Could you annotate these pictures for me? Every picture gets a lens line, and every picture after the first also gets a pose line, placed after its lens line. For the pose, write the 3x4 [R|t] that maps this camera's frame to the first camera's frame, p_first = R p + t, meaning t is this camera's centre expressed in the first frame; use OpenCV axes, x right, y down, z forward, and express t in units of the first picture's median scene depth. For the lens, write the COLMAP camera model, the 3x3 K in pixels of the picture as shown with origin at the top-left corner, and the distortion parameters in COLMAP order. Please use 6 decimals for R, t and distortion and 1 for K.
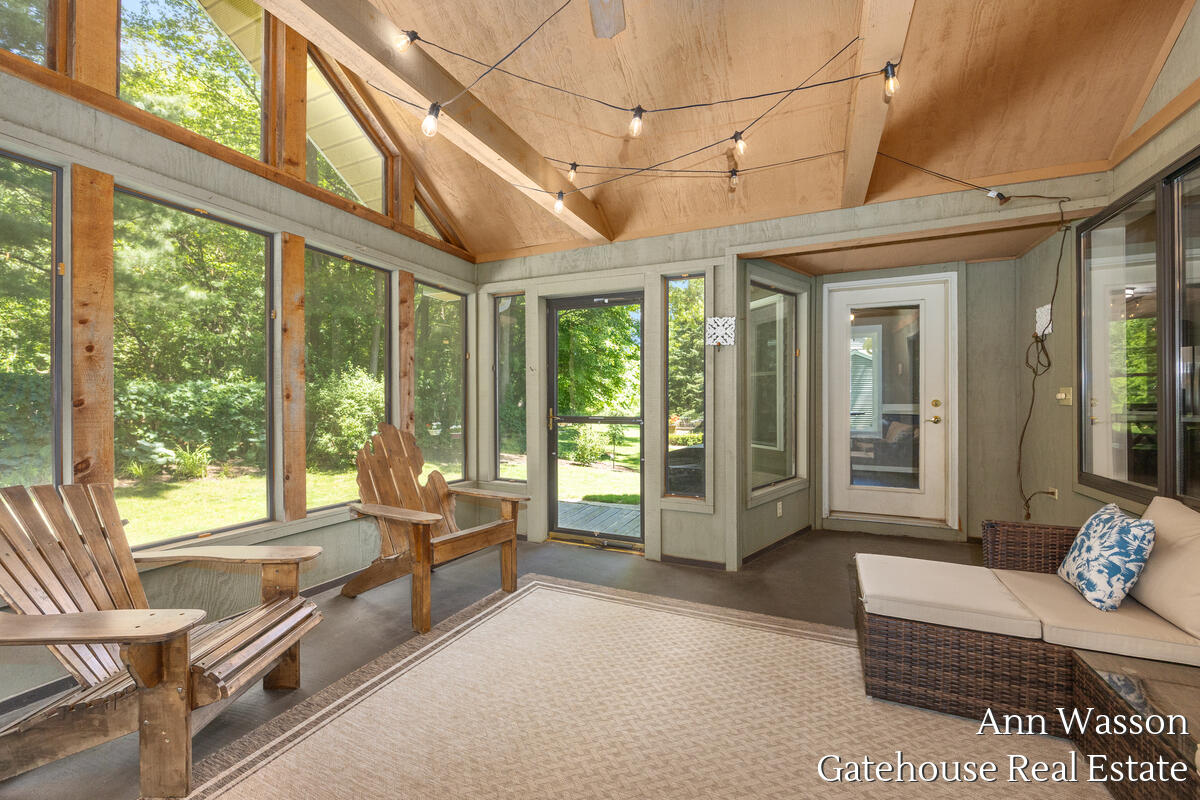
lens RADIAL K [[474.4, 0, 601.7], [0, 474.4, 401.2], [0, 0, 1]] dist [-0.015492, -0.000170]
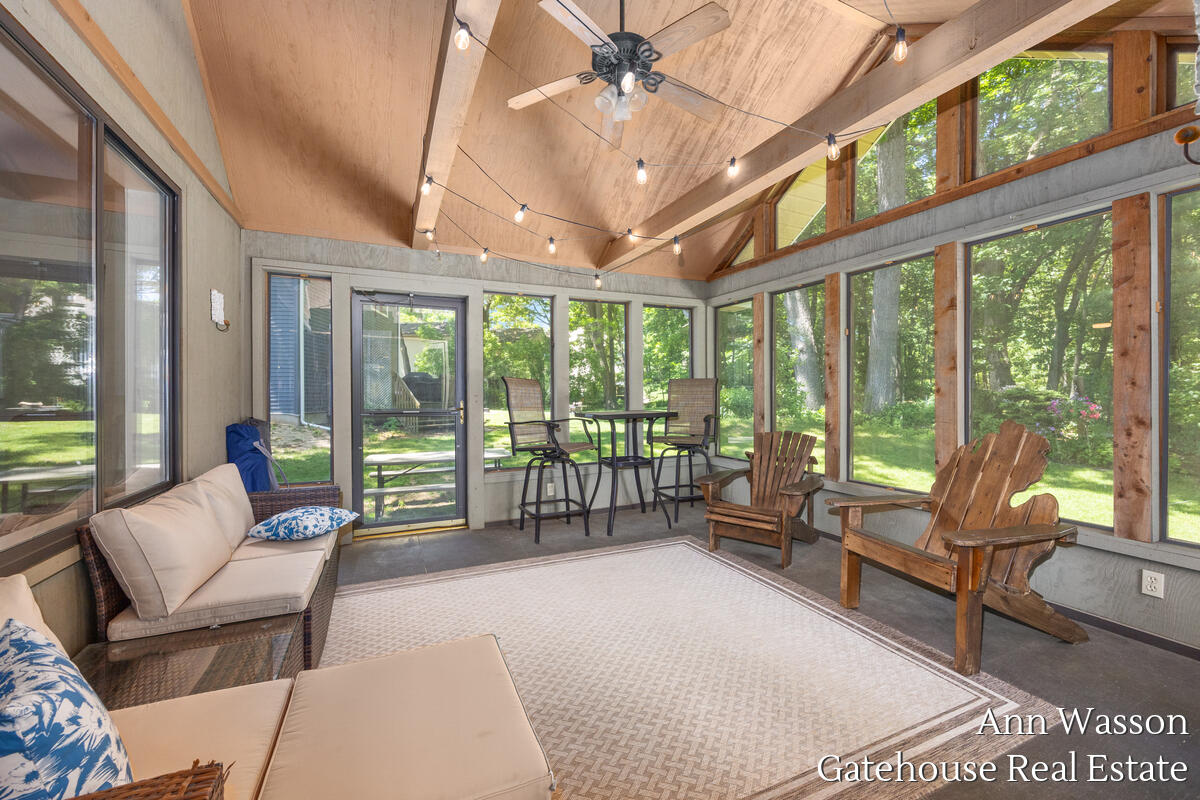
lens RADIAL K [[474.4, 0, 600.2], [0, 474.4, 396.8], [0, 0, 1]] dist [-0.015492, -0.000170]
pose [[-0.662129, 0.004339, -0.749377, 0.831542], [0.003148, 0.999991, 0.003009, -0.005420], [0.749383, -0.000367, -0.662136, 1.311084]]
